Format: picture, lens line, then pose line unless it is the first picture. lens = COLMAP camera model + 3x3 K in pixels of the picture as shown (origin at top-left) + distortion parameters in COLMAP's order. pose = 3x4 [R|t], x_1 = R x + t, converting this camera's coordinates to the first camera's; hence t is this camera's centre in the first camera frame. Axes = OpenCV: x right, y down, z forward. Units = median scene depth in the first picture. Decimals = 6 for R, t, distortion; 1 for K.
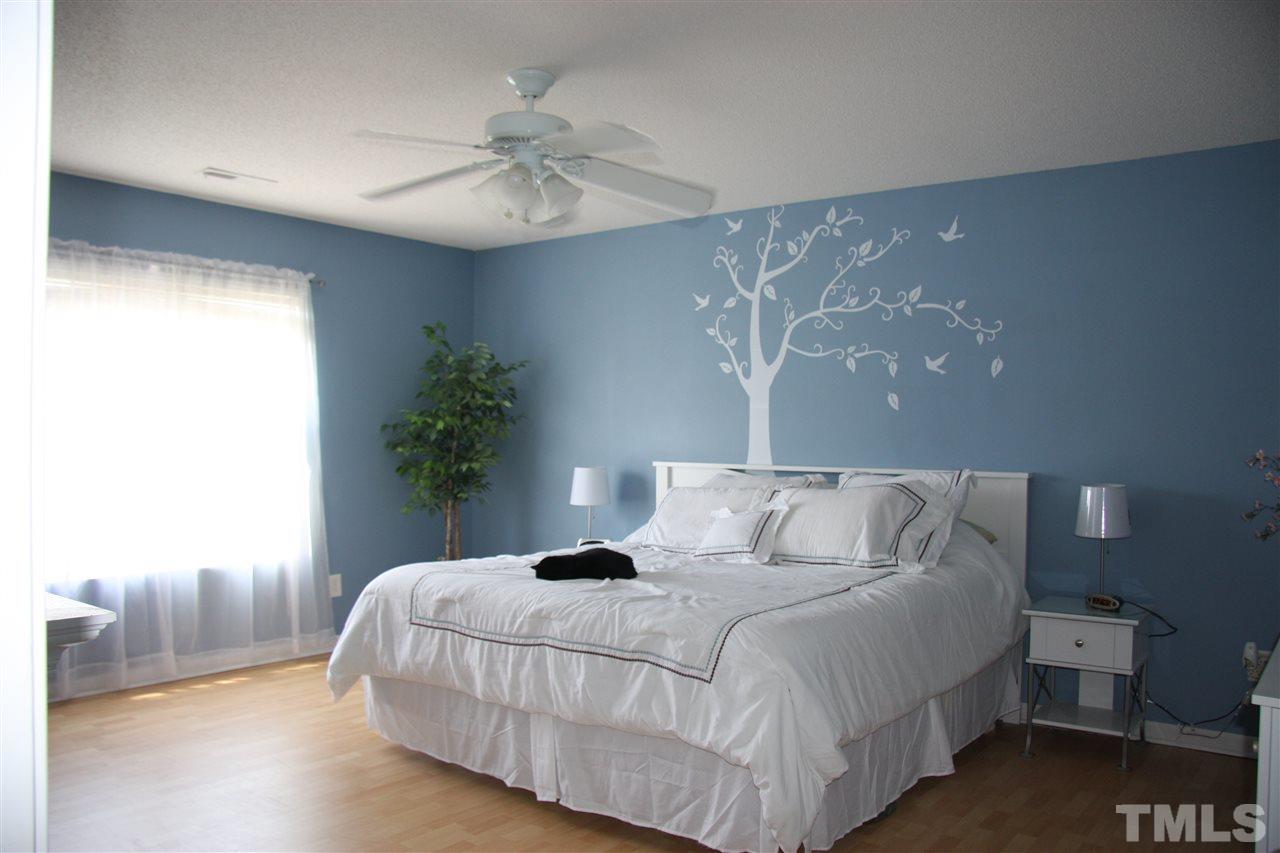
lens RADIAL K [[997.6, 0, 637.5], [0, 997.6, 442.6], [0, 0, 1]] dist [-0.180897, 0.132272]
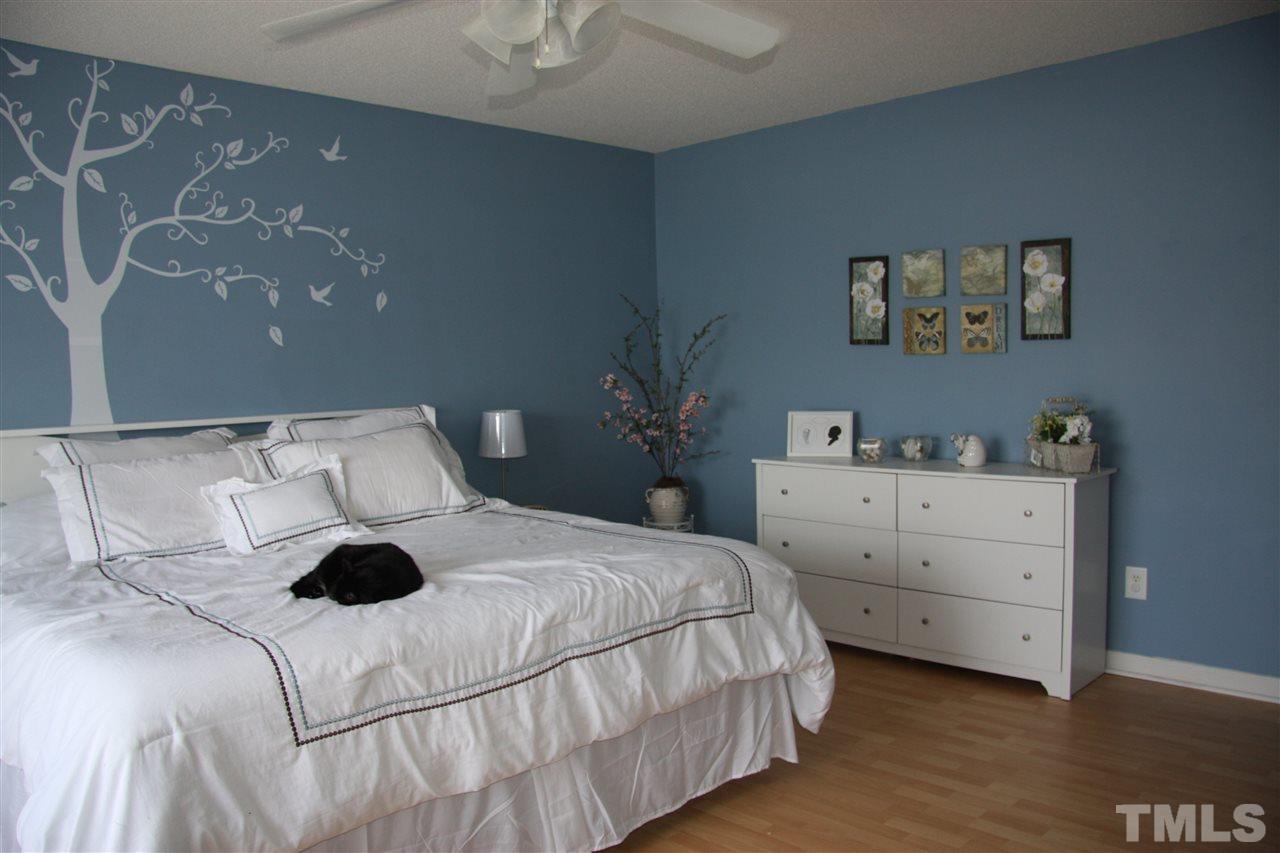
lens RADIAL K [[997.6, 0, 637.5], [0, 997.6, 442.6], [0, 0, 1]] dist [-0.180897, 0.132272]
pose [[0.121075, -0.088533, 0.988687, -0.547027], [0.033313, 0.995816, 0.085092, -0.011028], [-0.992084, 0.022634, 0.123517, 0.586233]]
